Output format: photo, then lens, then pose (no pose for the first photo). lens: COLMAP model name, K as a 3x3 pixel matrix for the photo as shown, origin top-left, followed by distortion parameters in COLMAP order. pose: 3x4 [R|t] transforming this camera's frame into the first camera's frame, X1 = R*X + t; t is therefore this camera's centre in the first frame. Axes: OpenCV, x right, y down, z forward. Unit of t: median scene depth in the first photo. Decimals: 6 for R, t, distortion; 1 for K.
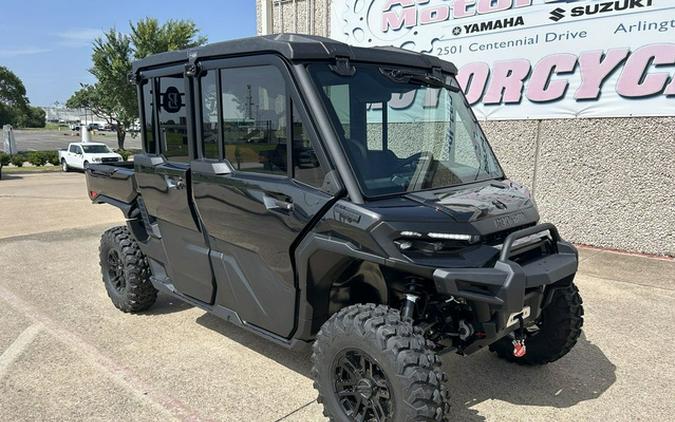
lens RADIAL K [[520.3, 0, 327.6], [0, 520.3, 235.9], [0, 0, 1]] dist [0.034686, -0.036491]
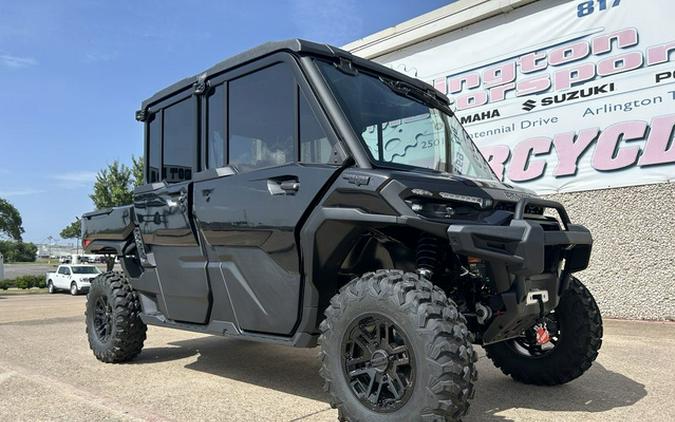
lens RADIAL K [[520.3, 0, 327.3], [0, 520.3, 230.5], [0, 0, 1]] dist [0.034686, -0.036491]
pose [[0.999729, -0.000444, 0.023260, -0.027961], [0.006707, 0.962862, -0.269910, 0.228064], [-0.022276, 0.269993, 0.962605, 0.055848]]
